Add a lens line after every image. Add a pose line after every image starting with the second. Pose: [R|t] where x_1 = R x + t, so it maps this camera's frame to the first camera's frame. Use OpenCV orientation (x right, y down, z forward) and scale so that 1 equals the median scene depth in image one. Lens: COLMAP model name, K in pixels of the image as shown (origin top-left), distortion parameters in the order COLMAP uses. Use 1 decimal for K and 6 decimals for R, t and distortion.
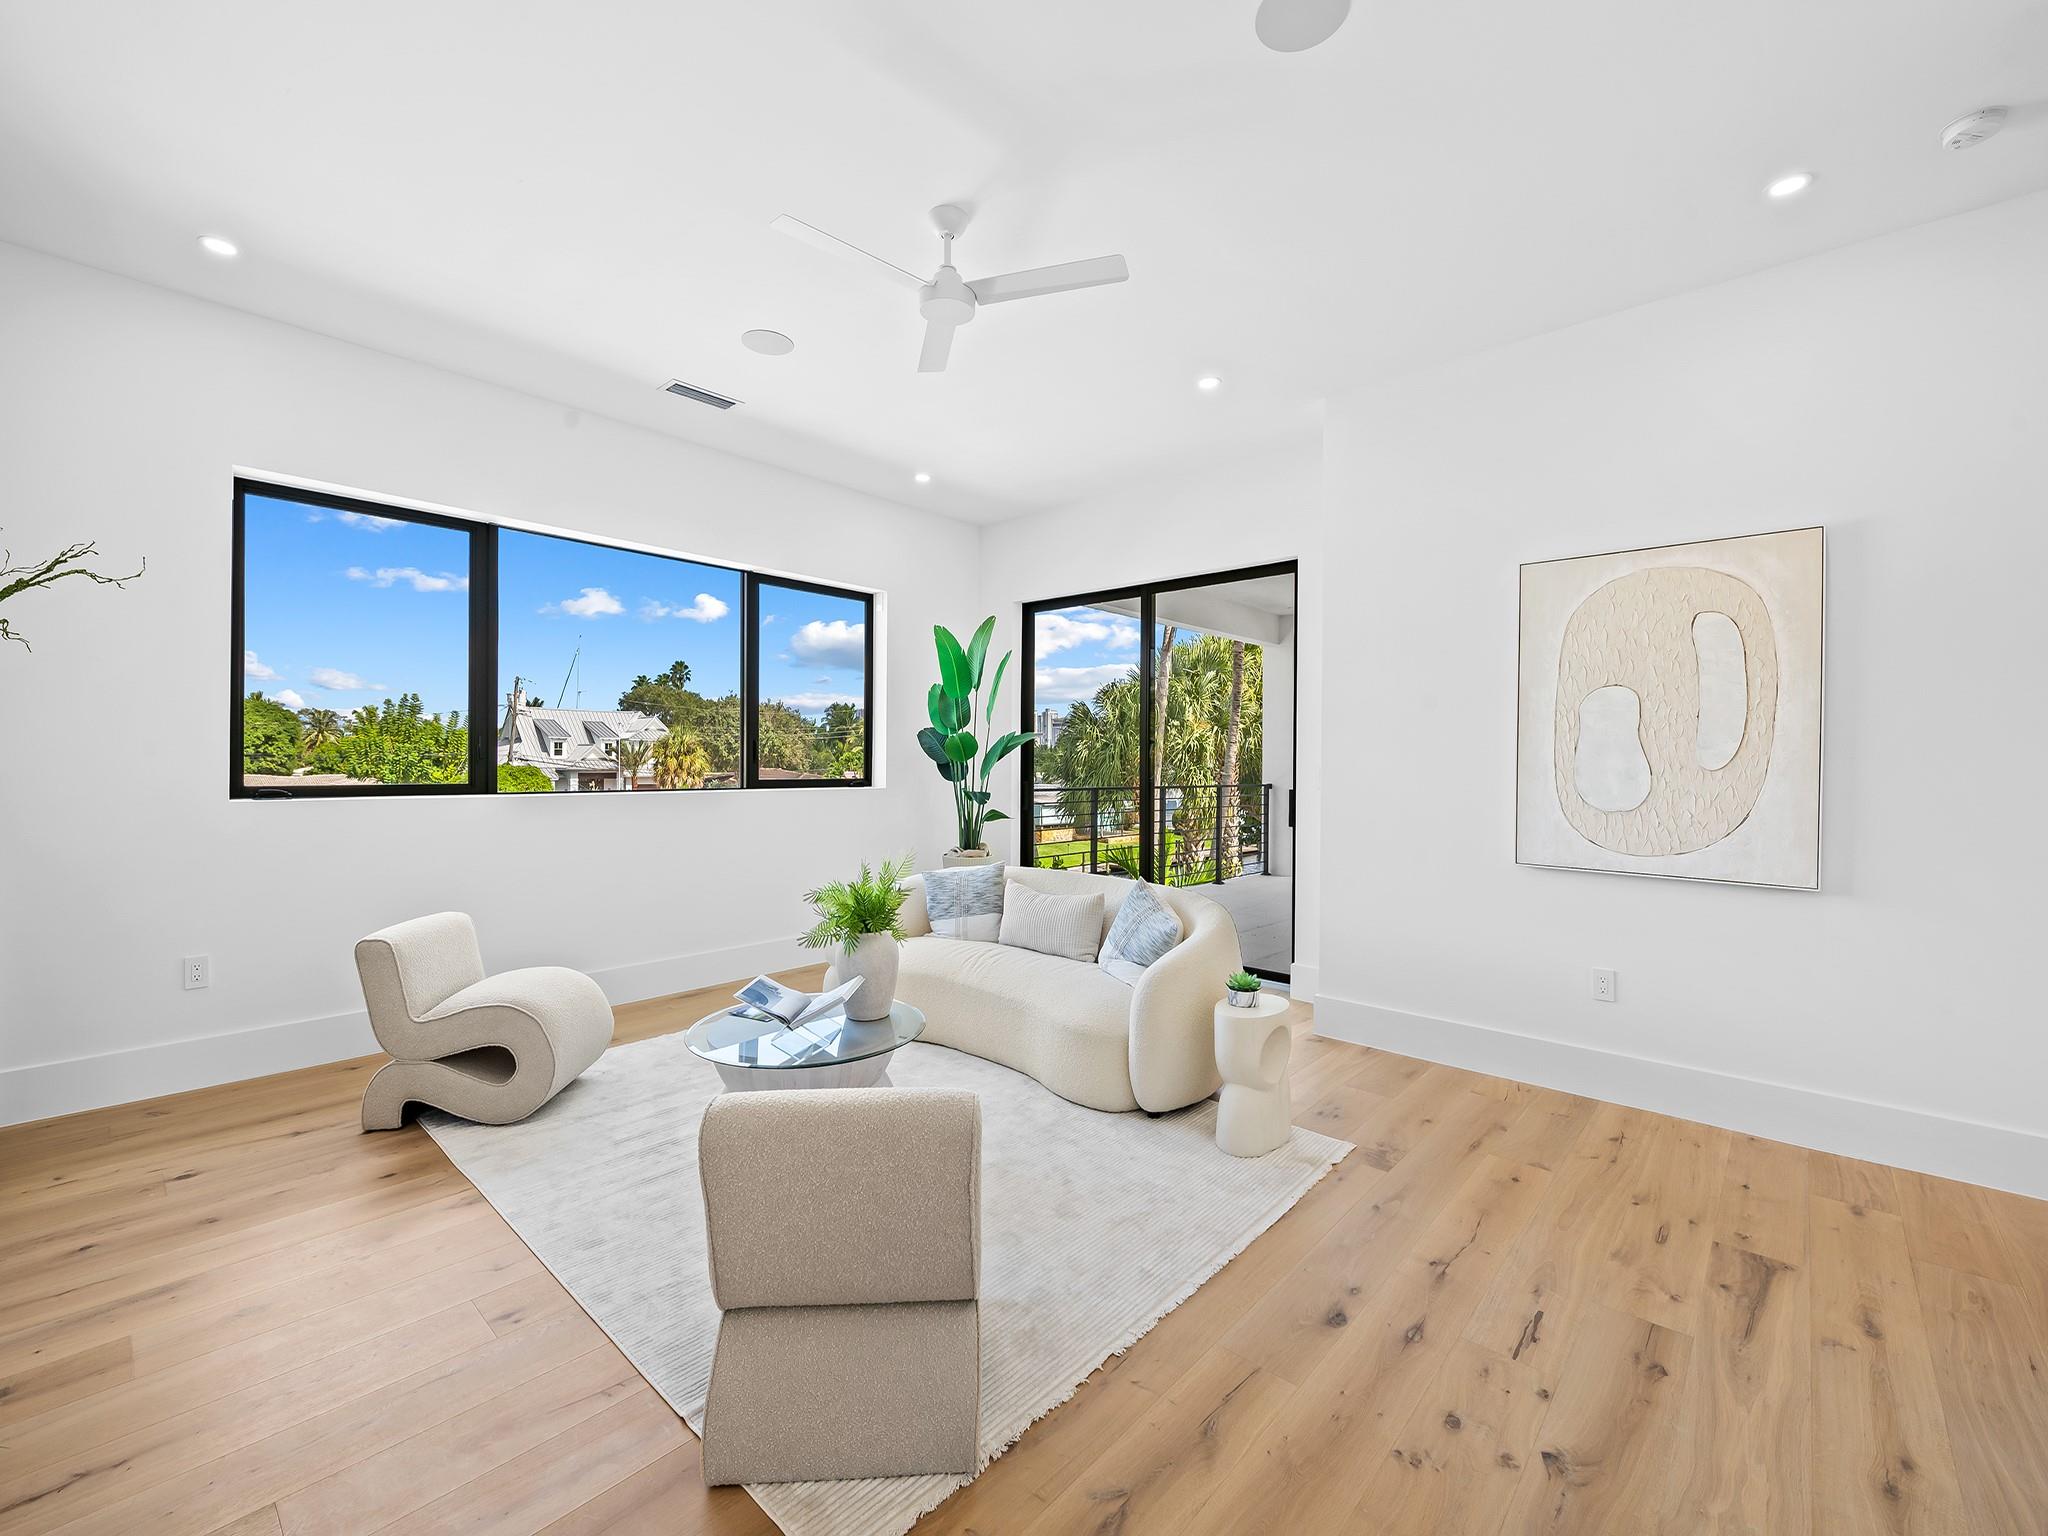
lens RADIAL K [[859.0, 0, 1027.7], [0, 859.0, 763.2], [0, 0, 1]] dist [0.008154, -0.002845]
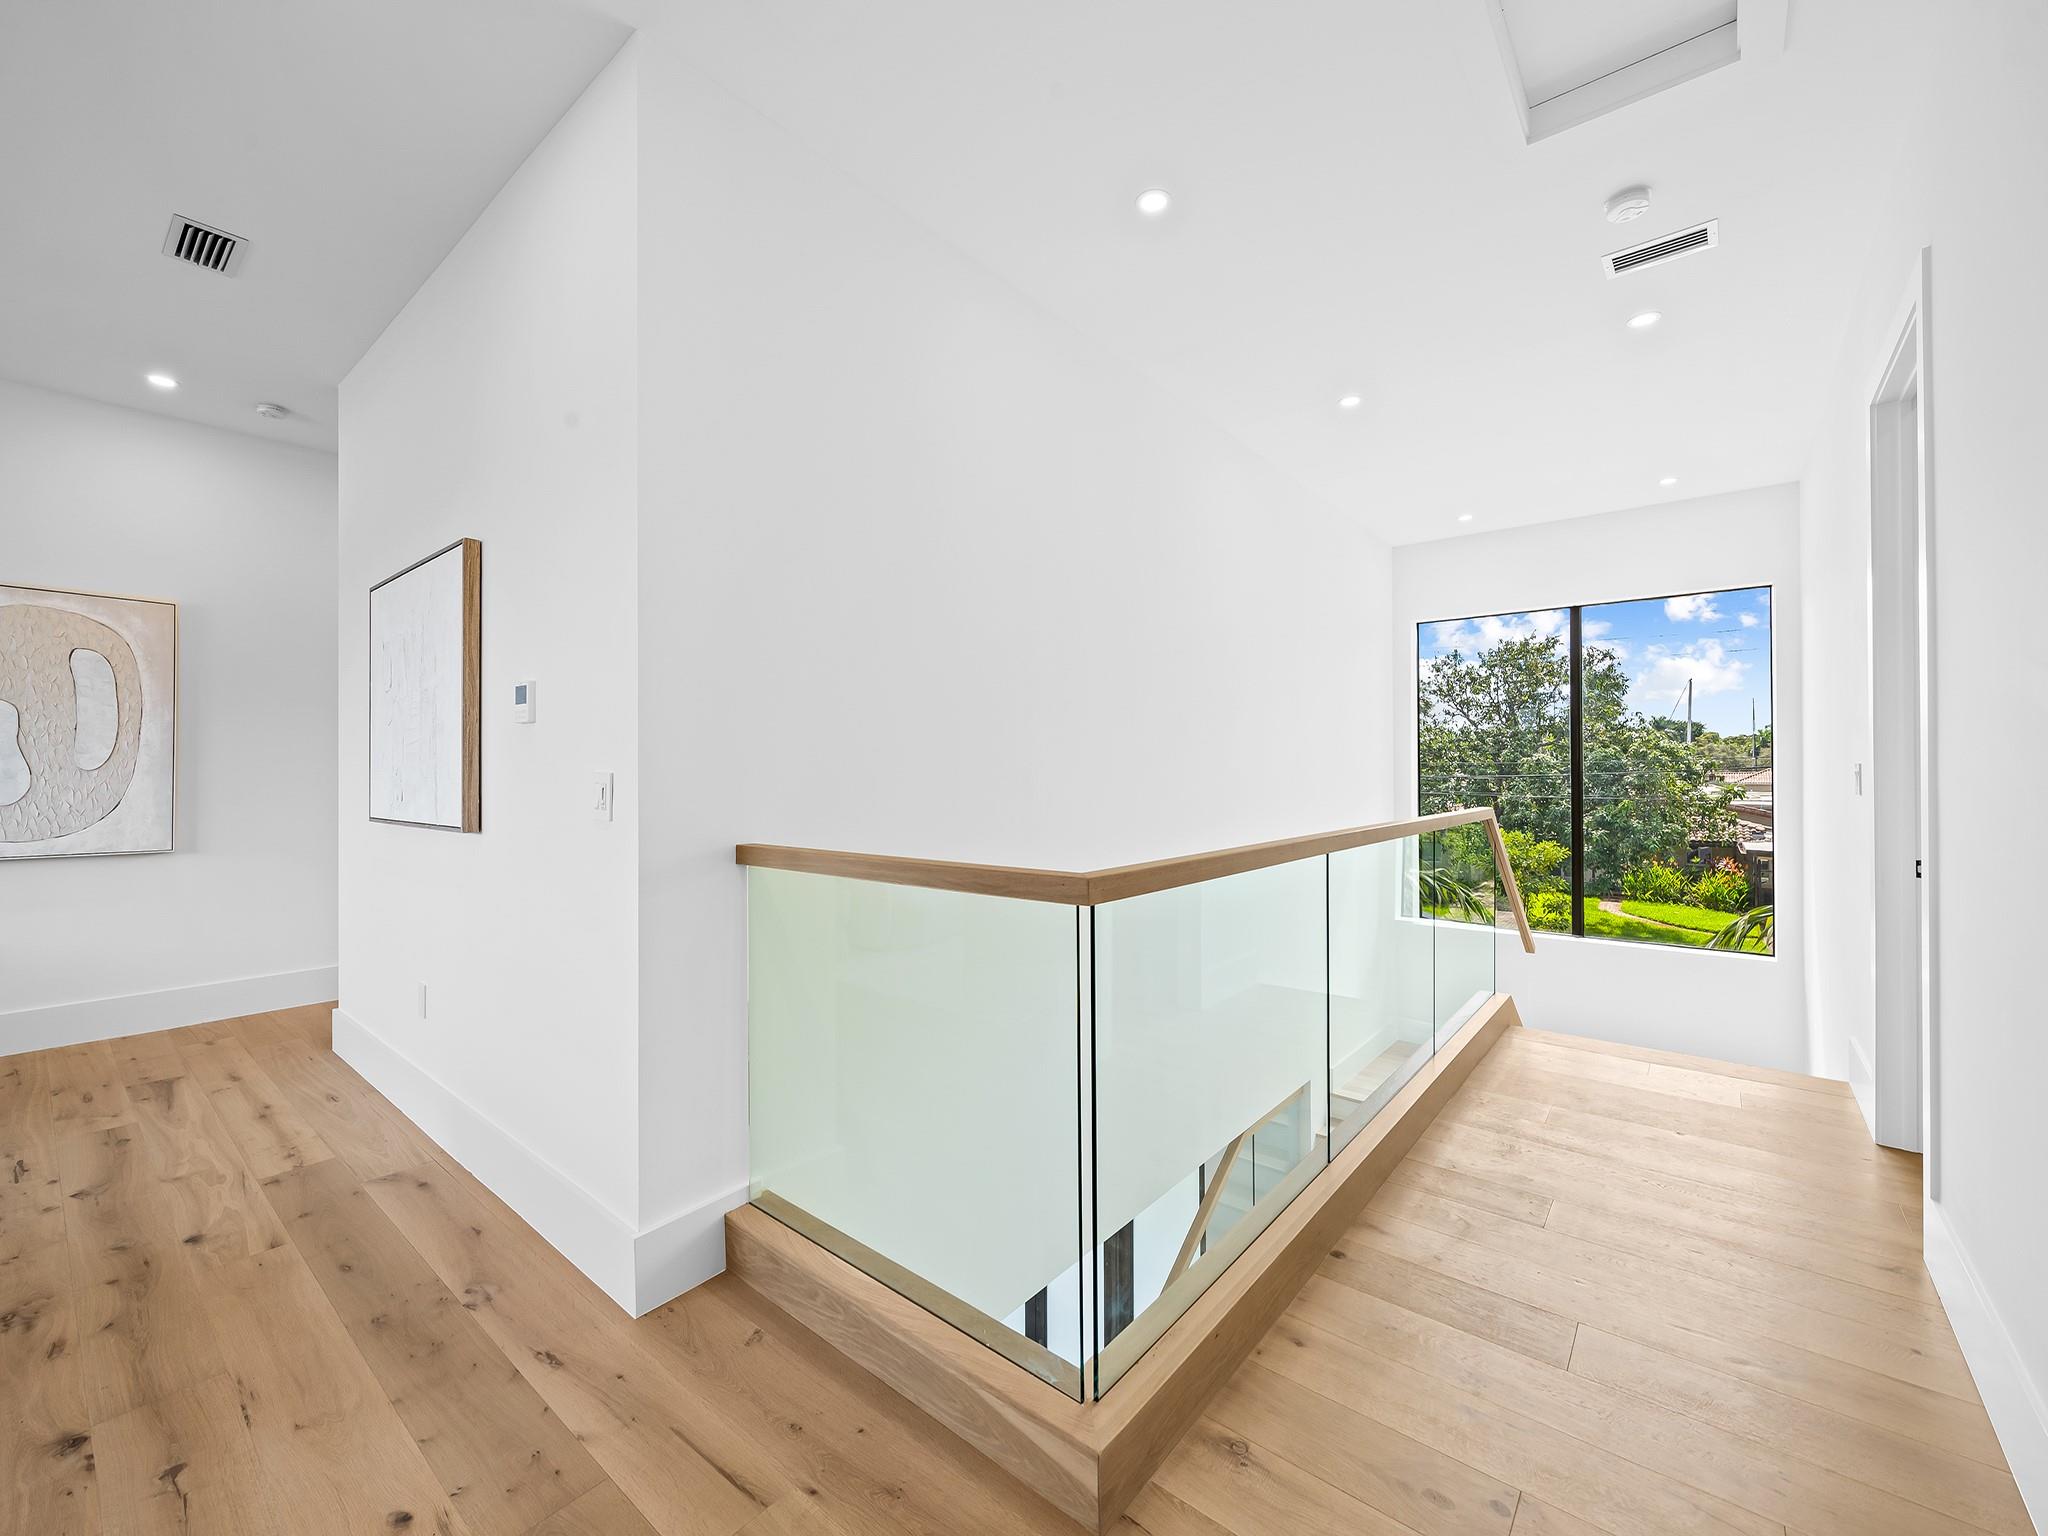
lens RADIAL K [[859.0, 0, 1022.3], [0, 859.0, 768.6], [0, 0, 1]] dist [0.008154, -0.002845]
pose [[-0.026450, -0.003905, 0.999643, -0.581304], [0.006640, 0.999970, 0.004082, 0.010199], [-0.999628, 0.006746, -0.026424, -0.400509]]
